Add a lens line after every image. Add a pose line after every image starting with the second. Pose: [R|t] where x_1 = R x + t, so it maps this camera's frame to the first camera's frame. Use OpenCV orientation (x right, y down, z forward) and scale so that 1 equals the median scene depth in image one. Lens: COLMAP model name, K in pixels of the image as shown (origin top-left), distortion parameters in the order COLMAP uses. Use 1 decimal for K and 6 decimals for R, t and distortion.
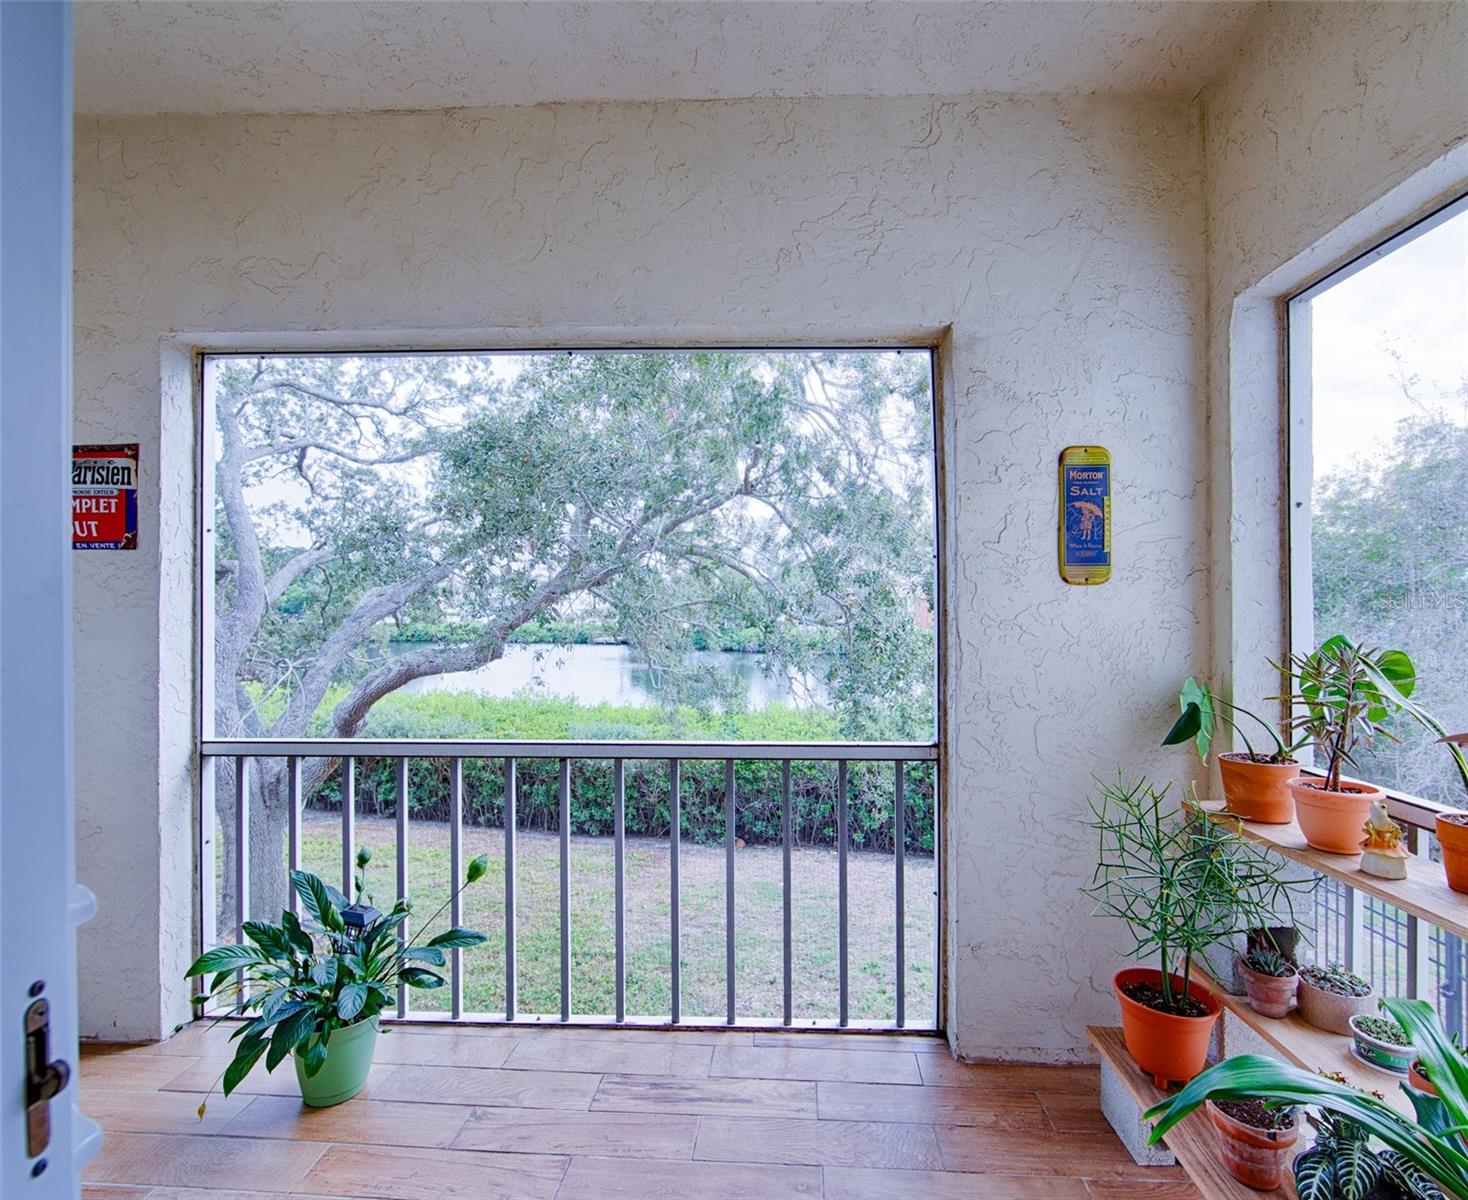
lens RADIAL K [[646.0, 0, 734.0], [0, 646.0, 600.0], [0, 0, 1]] dist [-0.001573, -0.000109]
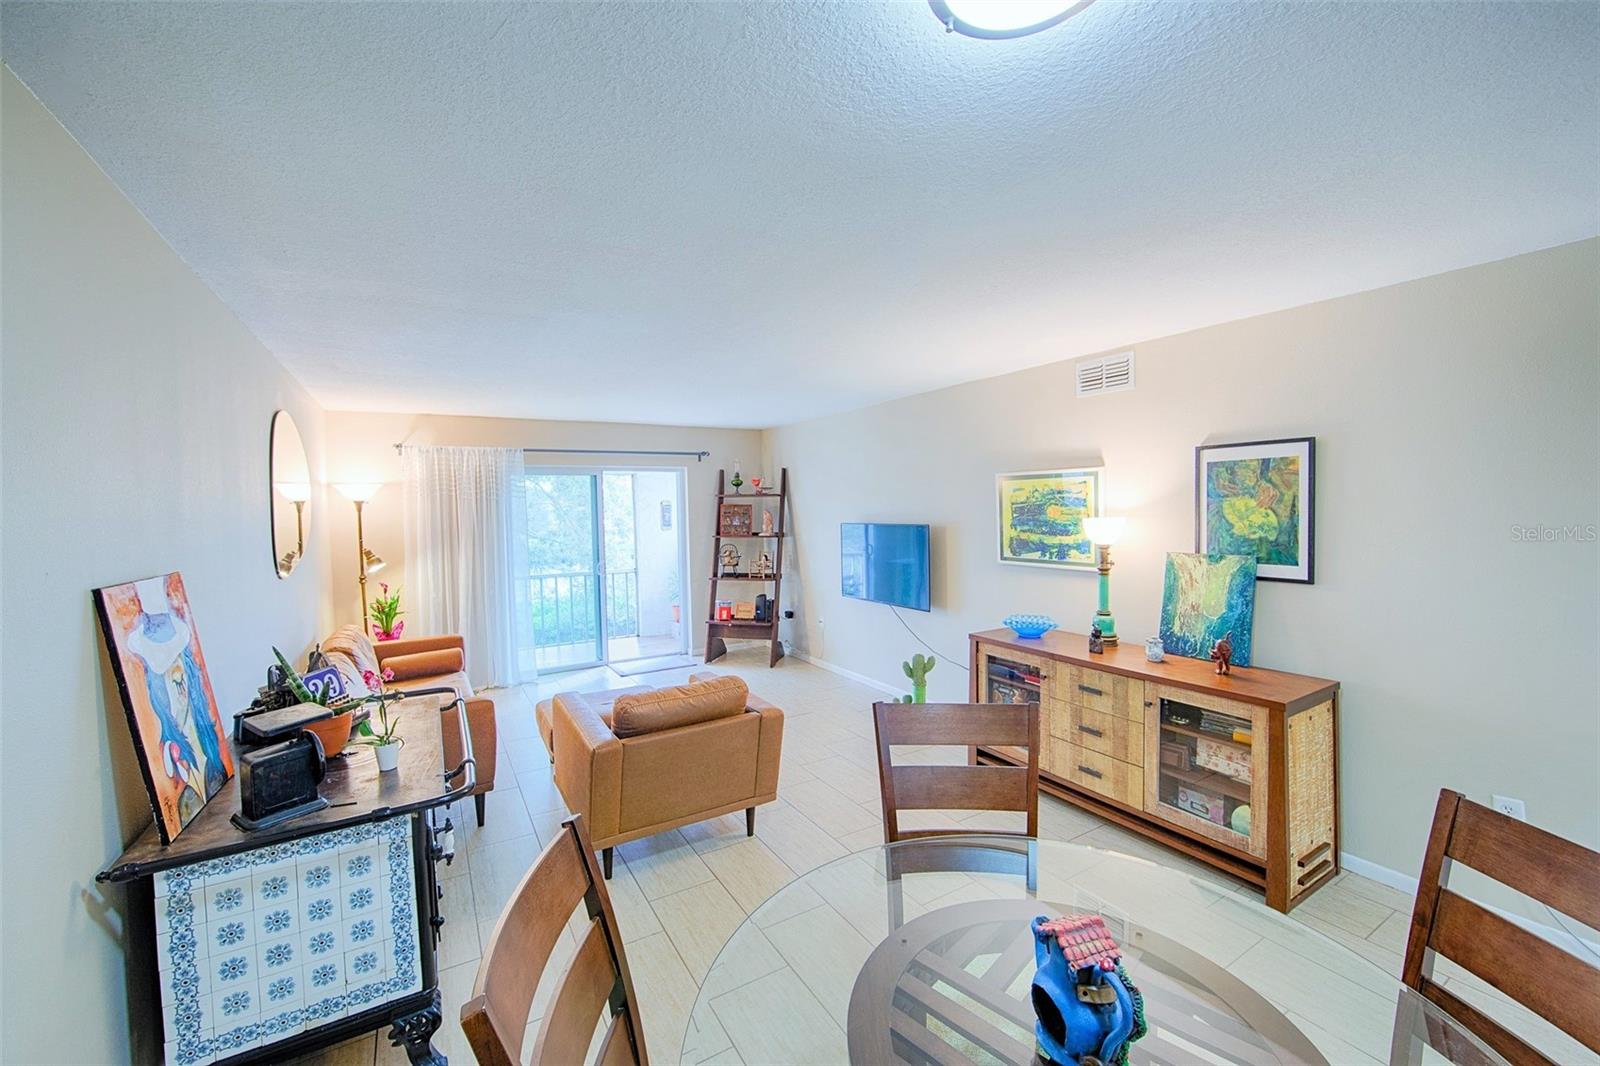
lens RADIAL K [[631.0, 0, 800.0], [0, 631.0, 533.0], [0, 0, 1]] dist [-0.014640, 0.003462]
pose [[0.828580, -0.036987, 0.558648, -1.176732], [0.017047, 0.999019, 0.040859, -0.173835], [-0.559611, -0.024332, 0.828398, -3.236903]]
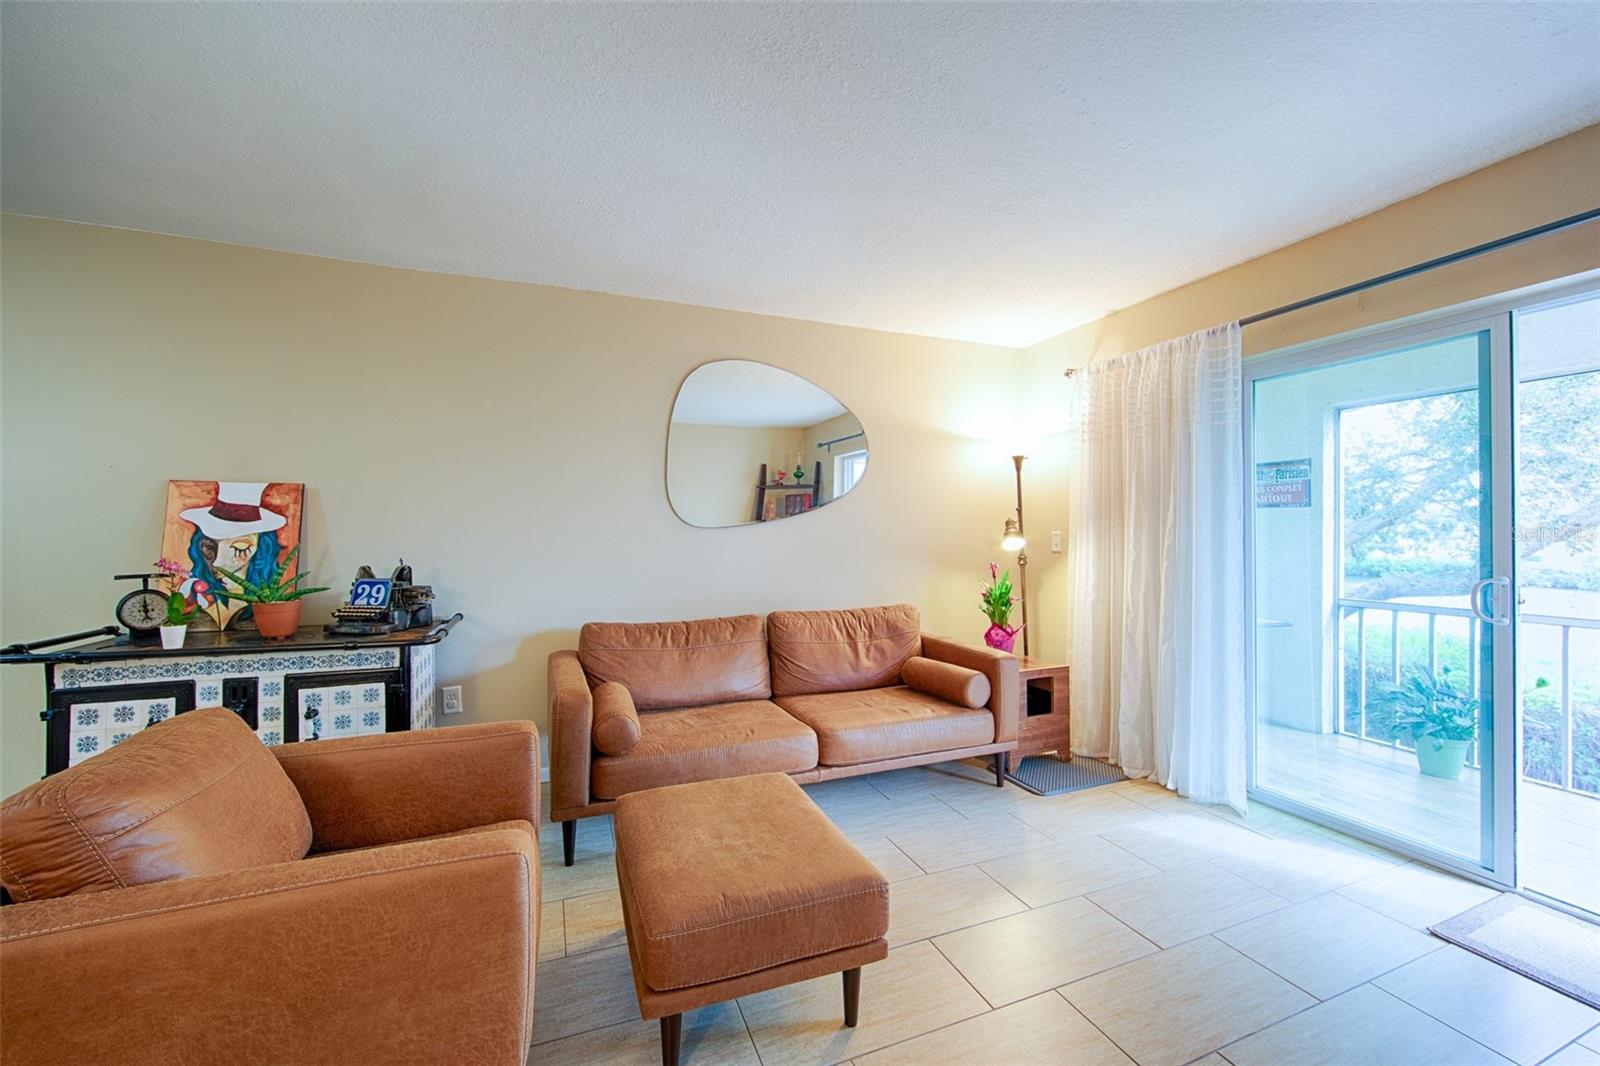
lens RADIAL K [[631.0, 0, 793.3], [0, 631.0, 531.2], [0, 0, 1]] dist [-0.011774, 0.000349]
pose [[0.409369, 0.003855, -0.912361, 0.300934], [-0.003640, 0.999990, 0.002592, 0.005627], [0.912362, 0.002260, 0.409379, -1.520809]]
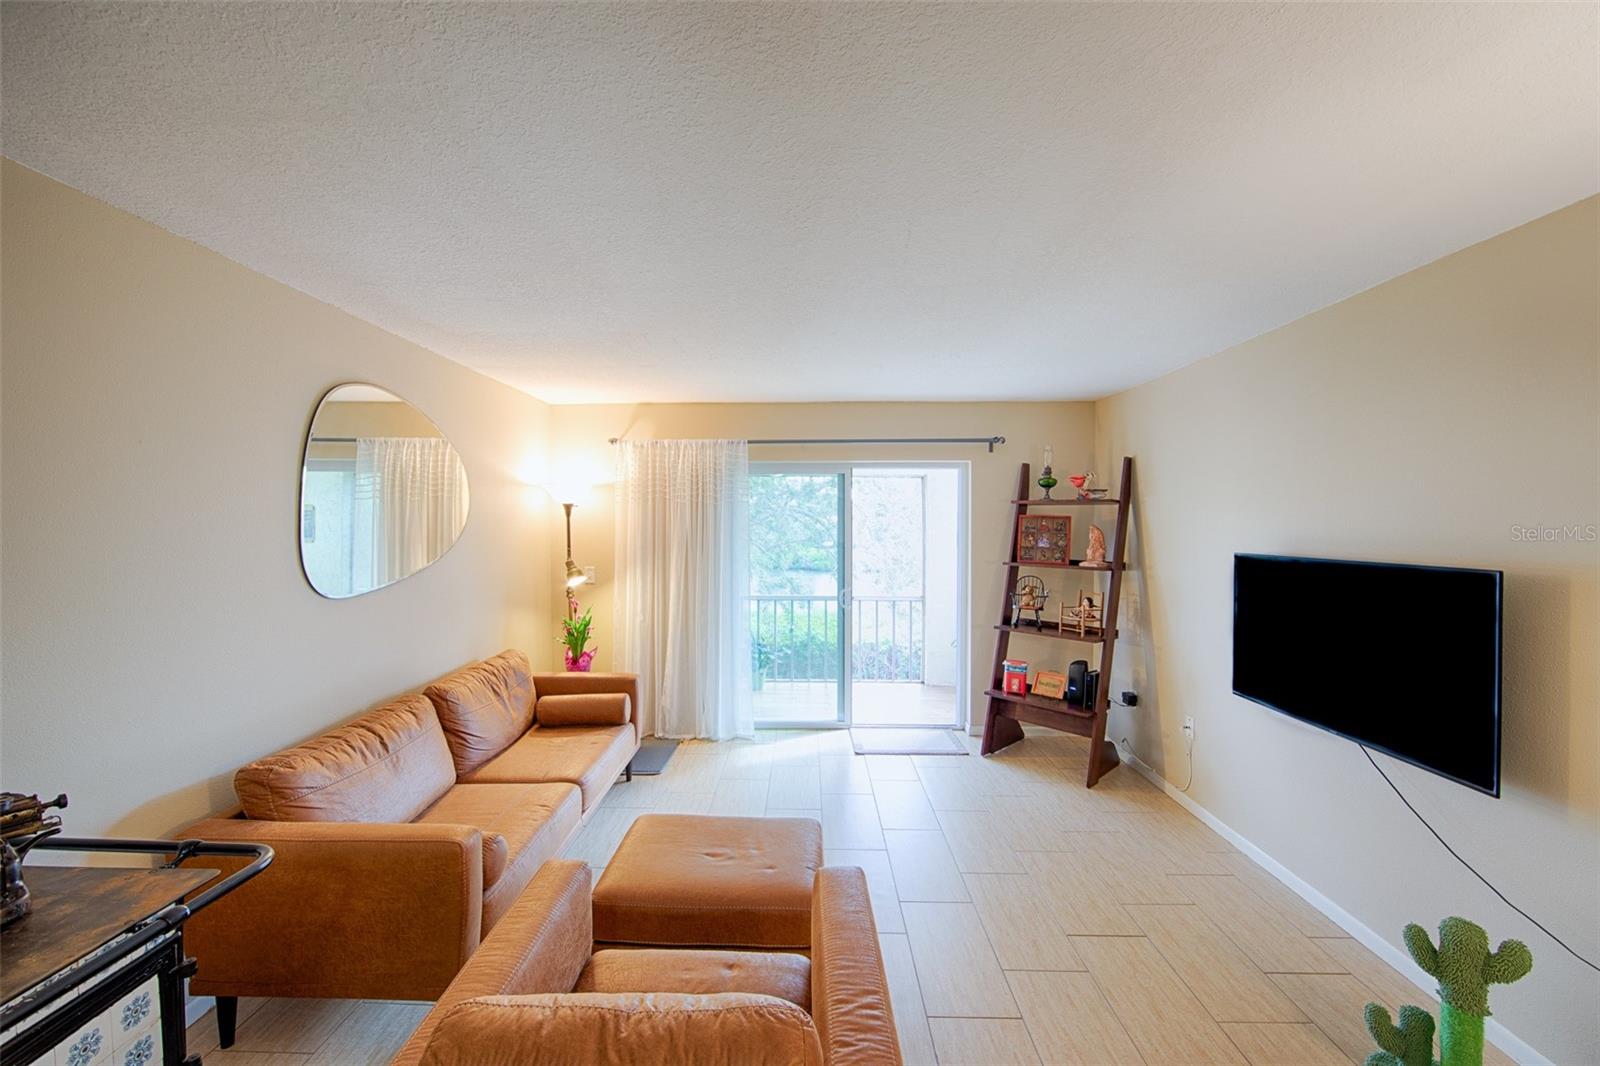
lens RADIAL K [[631.0, 0, 793.3], [0, 631.0, 531.2], [0, 0, 1]] dist [-0.011774, 0.000349]
pose [[0.999644, 0.004305, 0.026331, -0.471698], [-0.004637, 0.999911, 0.012540, -0.162714], [-0.026274, -0.012657, 0.999575, -2.380790]]
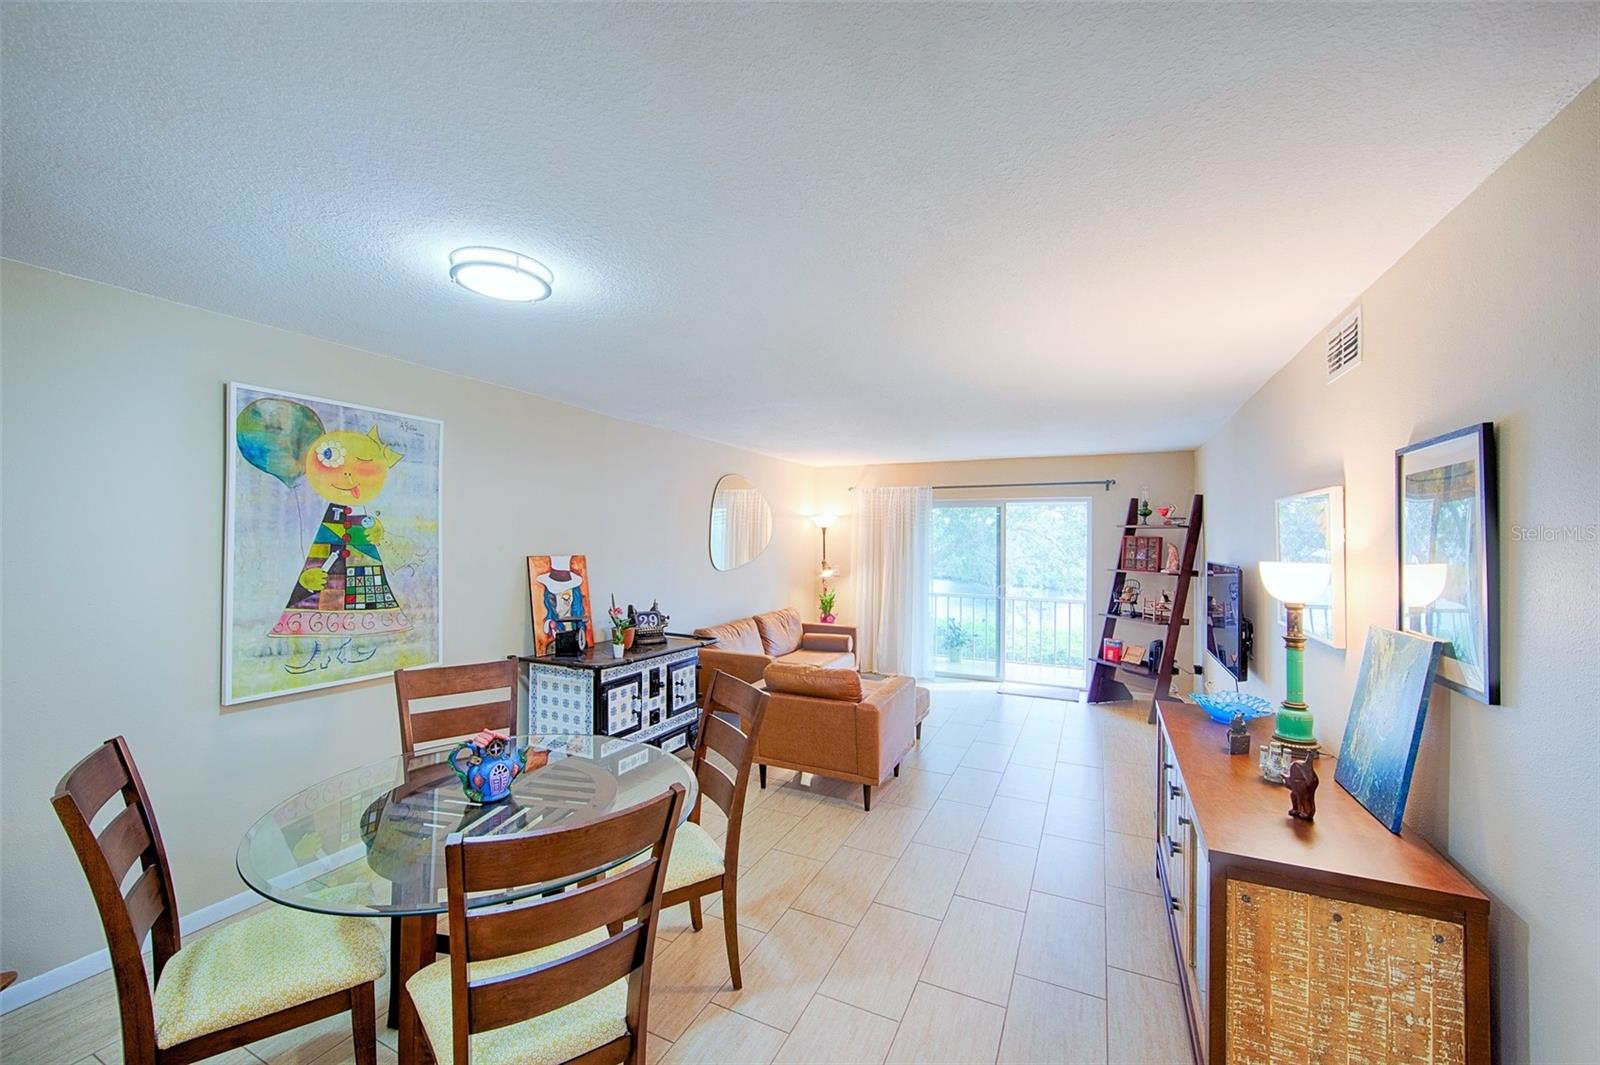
lens RADIAL K [[631.0, 0, 800.0], [0, 631.0, 532.5], [0, 0, 1]] dist [-0.014640, 0.003462]
pose [[0.923179, 0.009387, -0.384256, 0.125523], [-0.013497, 0.999877, -0.008000, -0.165719], [0.384134, 0.012572, 0.923192, -3.707535]]
